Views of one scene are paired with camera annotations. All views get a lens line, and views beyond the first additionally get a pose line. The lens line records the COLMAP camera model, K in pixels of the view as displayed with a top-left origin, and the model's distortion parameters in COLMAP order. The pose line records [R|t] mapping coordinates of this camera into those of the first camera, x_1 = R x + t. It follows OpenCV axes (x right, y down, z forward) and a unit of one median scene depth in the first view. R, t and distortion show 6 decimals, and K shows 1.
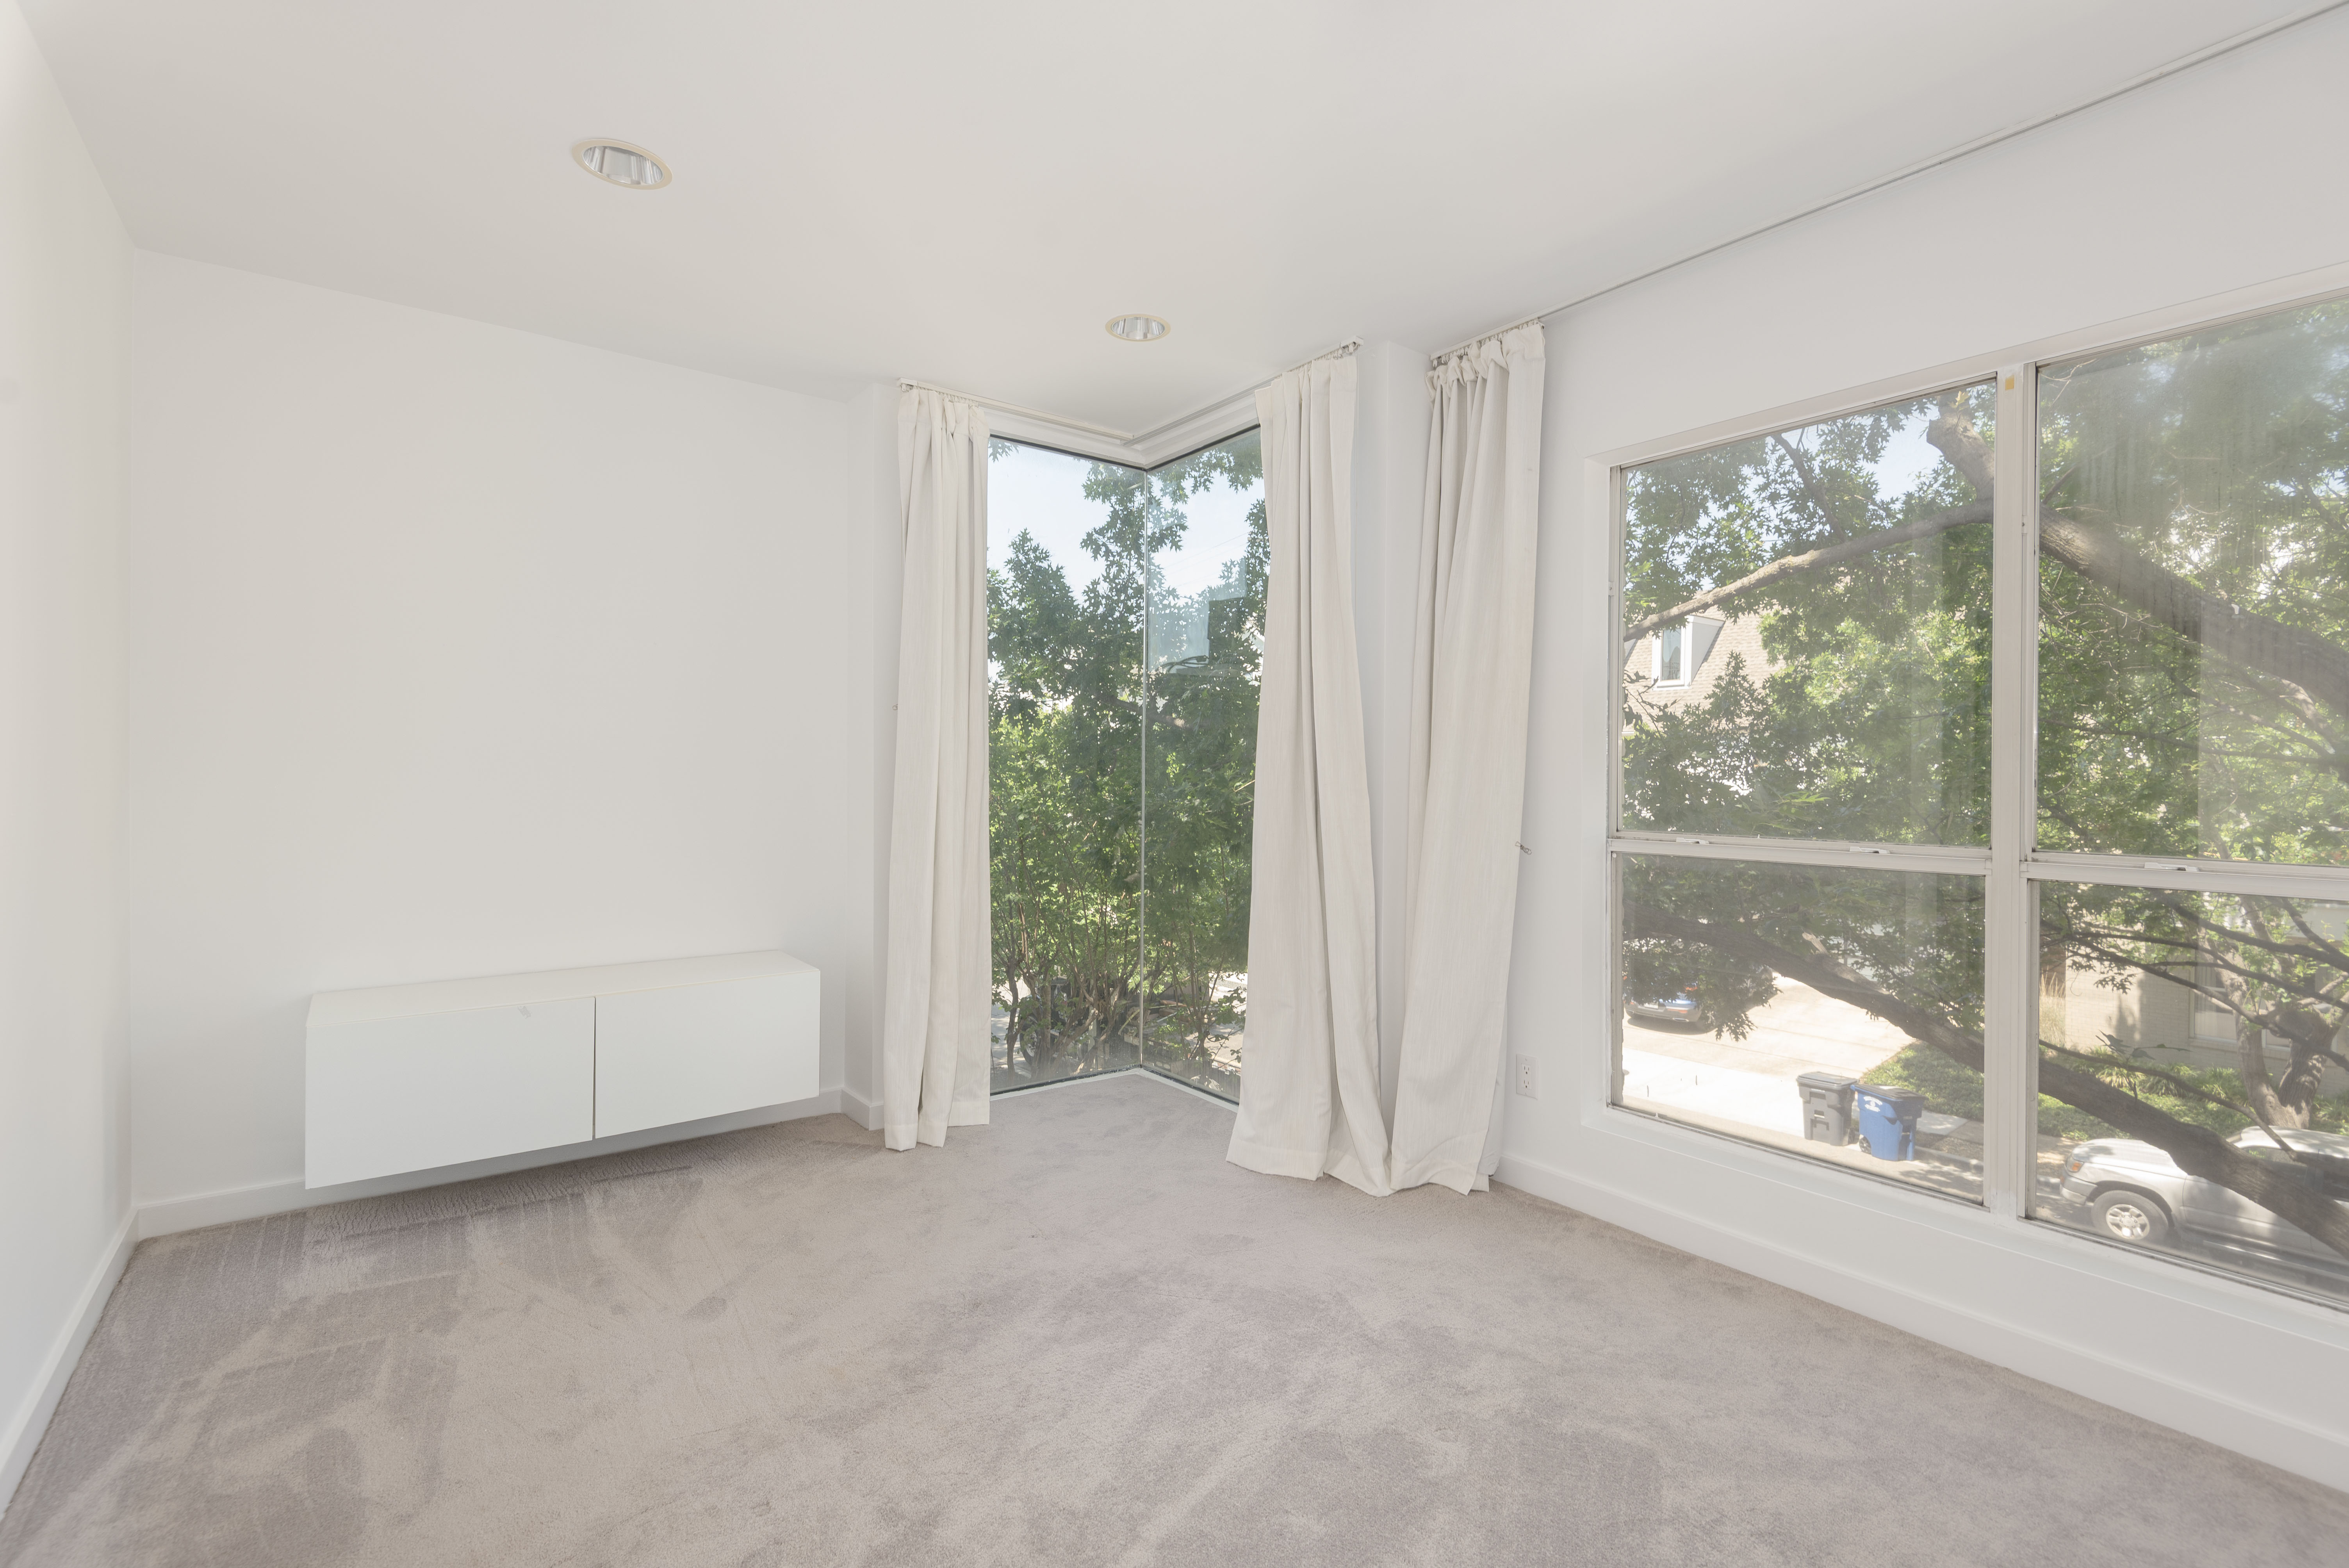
lens RADIAL K [[1055.7, 0, 1174.5], [0, 1055.7, 784.0], [0, 0, 1]] dist [0.031619, -0.024373]
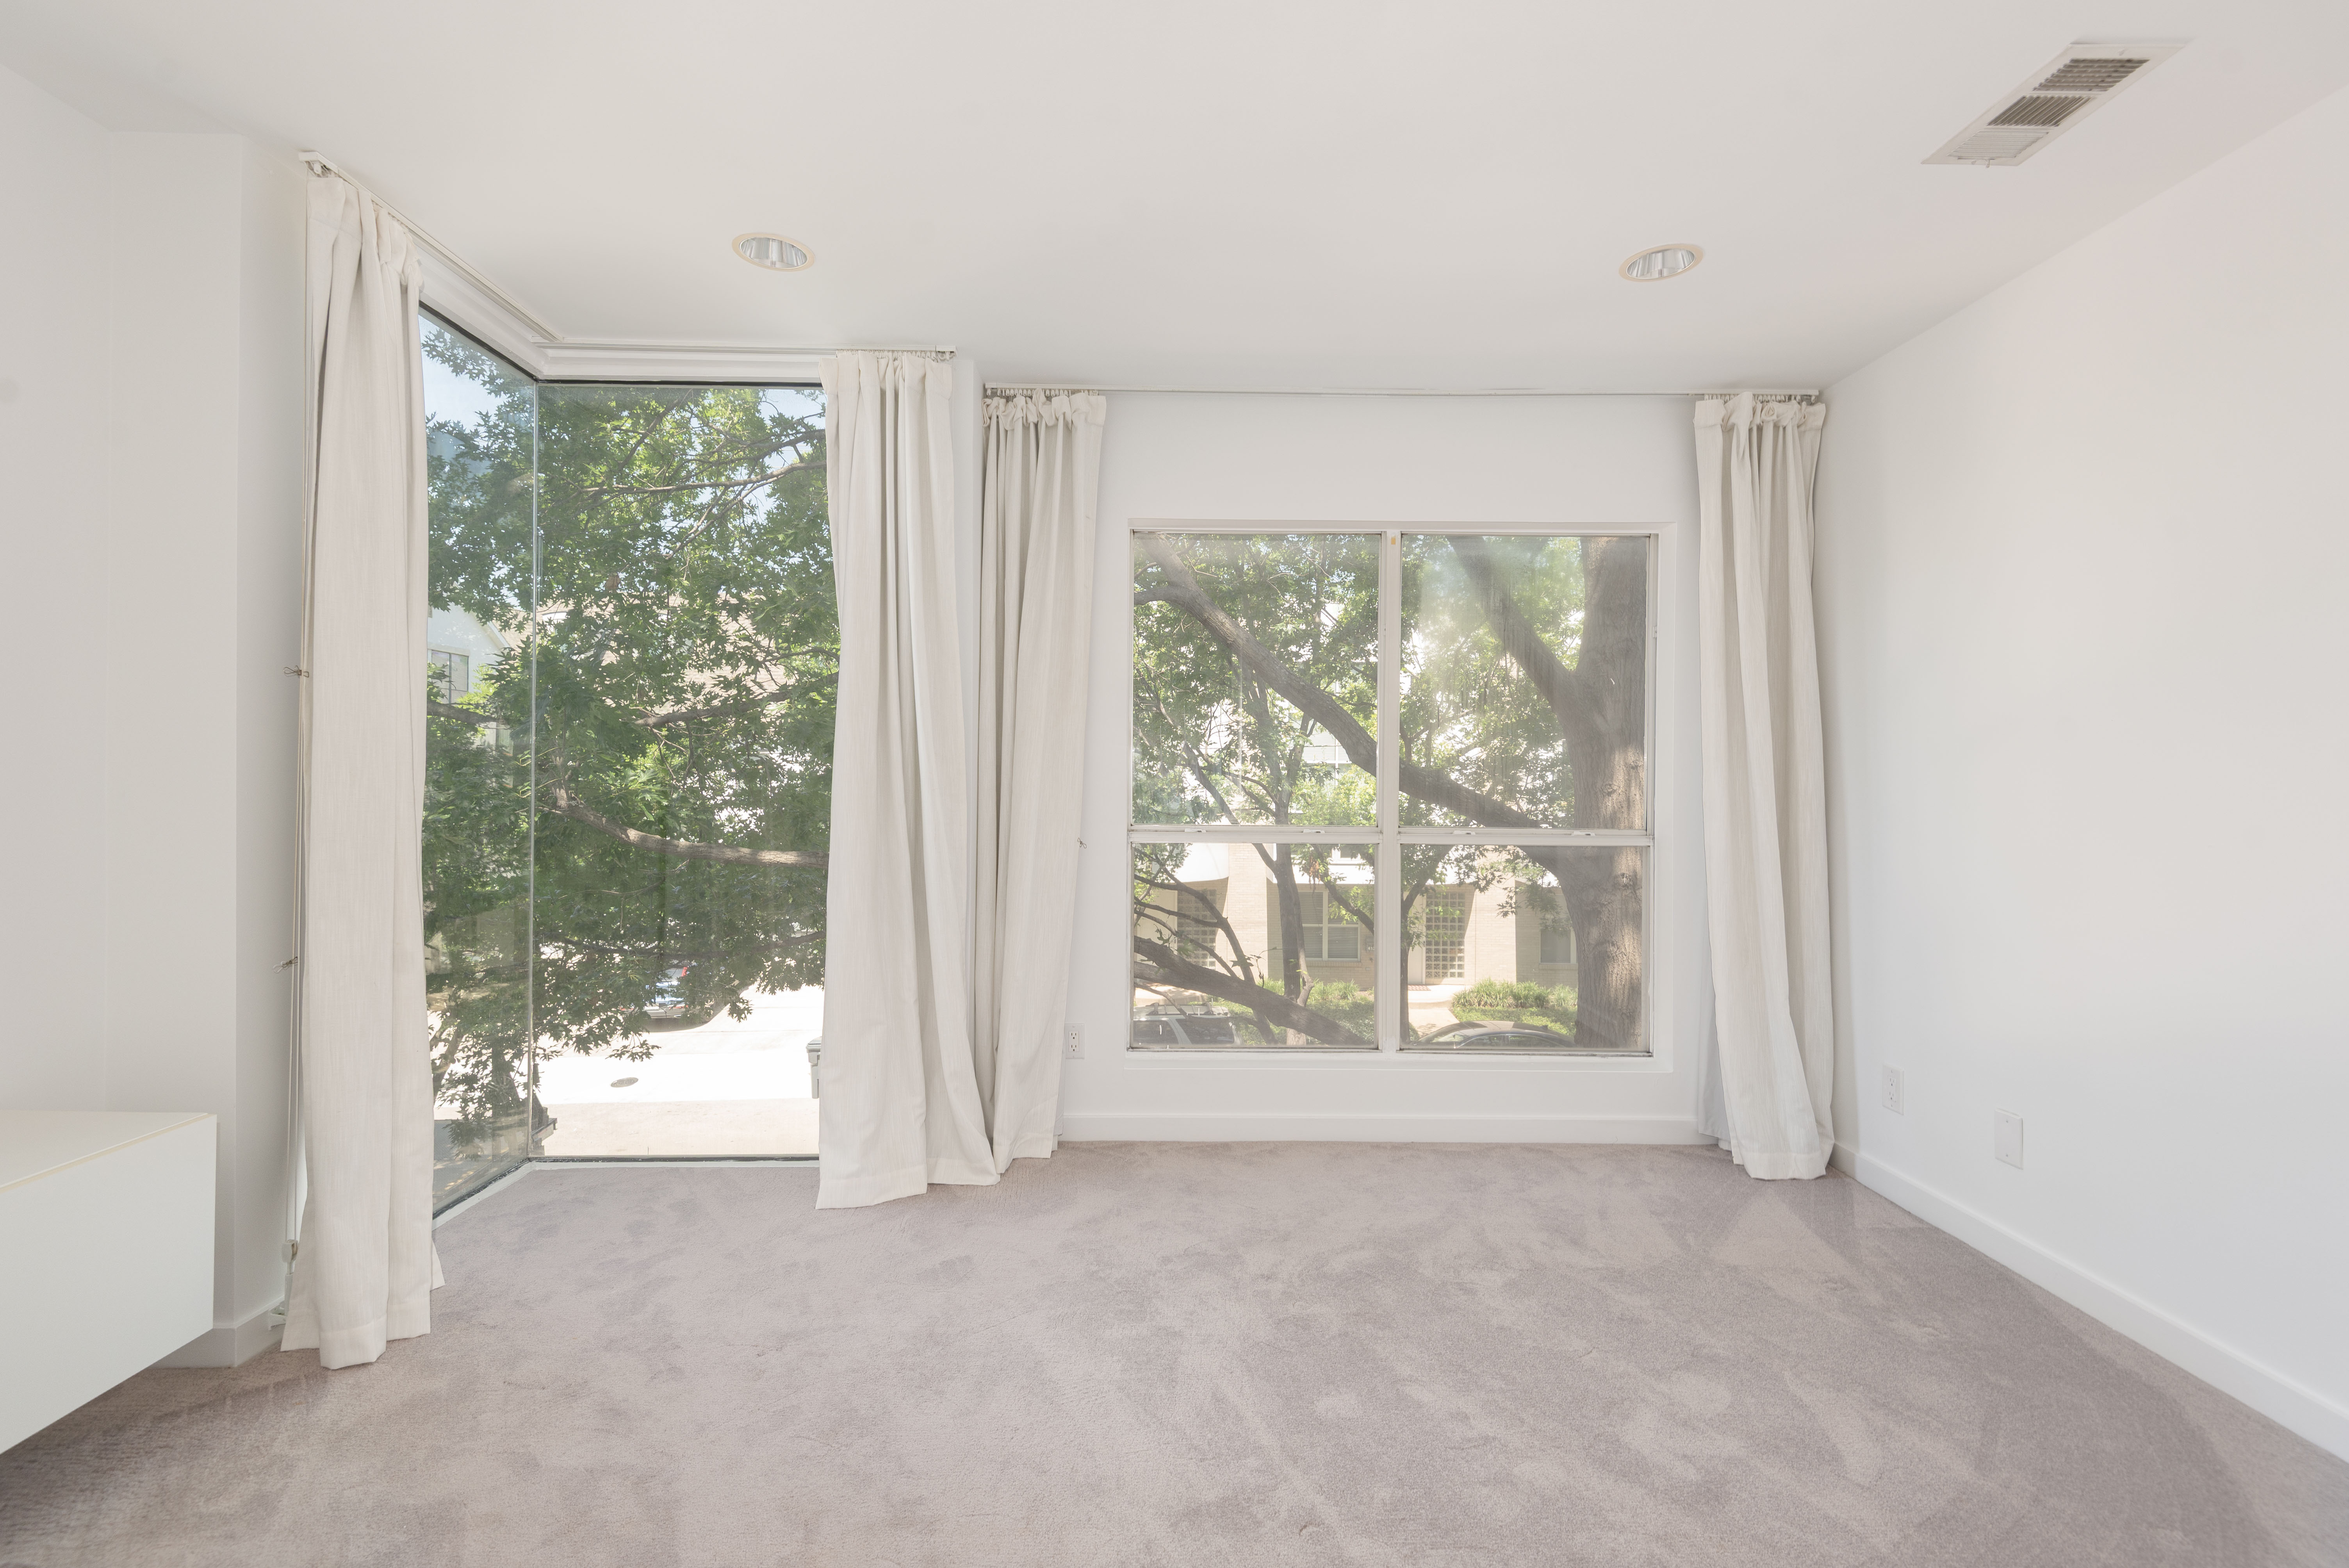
lens RADIAL K [[1055.7, 0, 1174.5], [0, 1055.7, 784.0], [0, 0, 1]] dist [0.031619, -0.024373]
pose [[0.581120, -0.004445, 0.813806, -0.549176], [0.002000, 0.999990, 0.004034, -0.008822], [-0.813816, -0.000717, 0.581123, 0.249089]]
